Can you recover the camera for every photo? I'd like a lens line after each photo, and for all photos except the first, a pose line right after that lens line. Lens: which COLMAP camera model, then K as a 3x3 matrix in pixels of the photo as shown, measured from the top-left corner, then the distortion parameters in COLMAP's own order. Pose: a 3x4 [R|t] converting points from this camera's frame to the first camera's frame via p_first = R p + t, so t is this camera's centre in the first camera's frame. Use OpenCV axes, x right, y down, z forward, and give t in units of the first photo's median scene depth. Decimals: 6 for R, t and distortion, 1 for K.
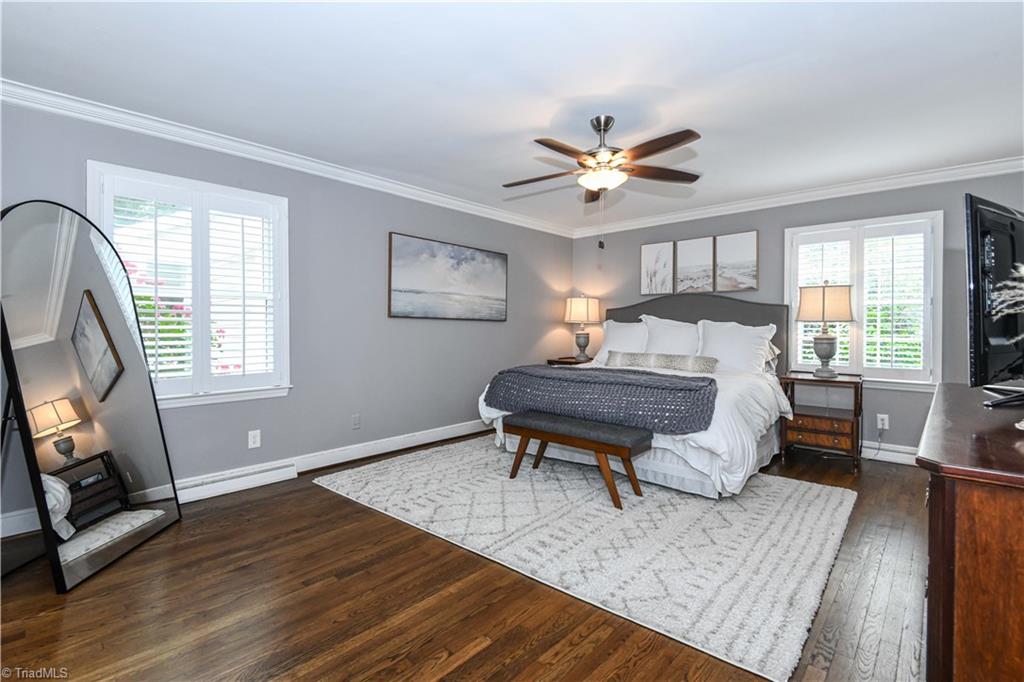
lens RADIAL K [[465.6, 0, 506.4], [0, 465.6, 336.3], [0, 0, 1]] dist [0.033550, -0.028852]
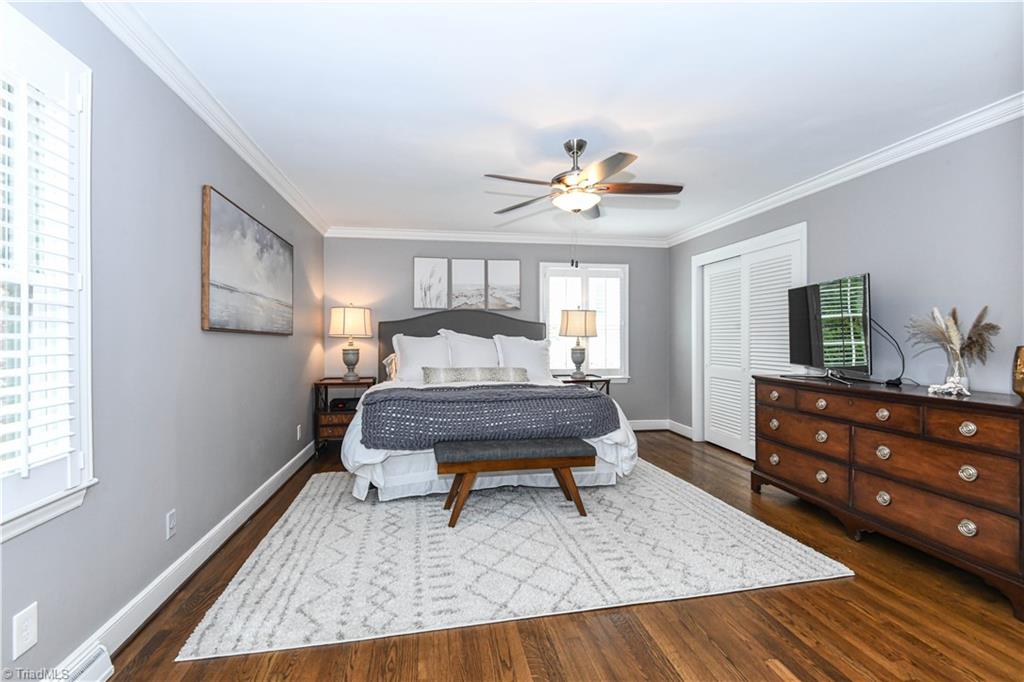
lens RADIAL K [[465.6, 0, 506.4], [0, 465.6, 336.3], [0, 0, 1]] dist [0.033550, -0.028852]
pose [[0.611236, -0.000837, 0.791448, -0.469434], [0.019000, 0.999727, -0.013616, -0.016693], [-0.791221, 0.023361, 0.611084, 0.327859]]
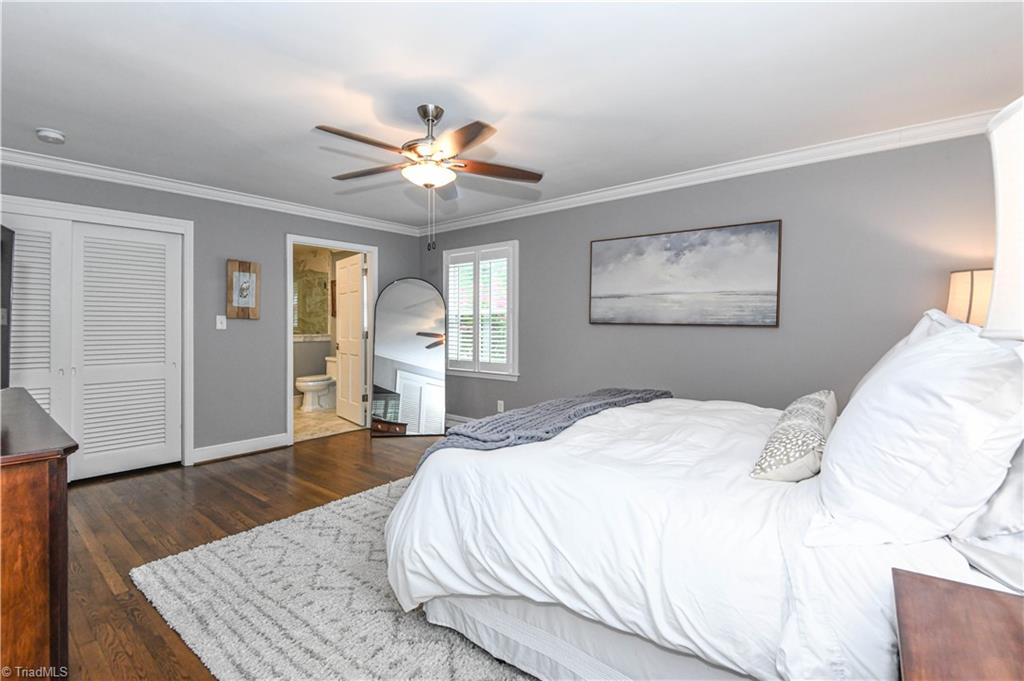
lens RADIAL K [[465.6, 0, 506.4], [0, 465.6, 335.8], [0, 0, 1]] dist [0.033550, -0.028852]
pose [[0.047369, 0.018794, -0.998701, 0.746695], [-0.025168, 0.999528, 0.017616, -0.026992], [0.998560, 0.024301, 0.047819, 0.738353]]
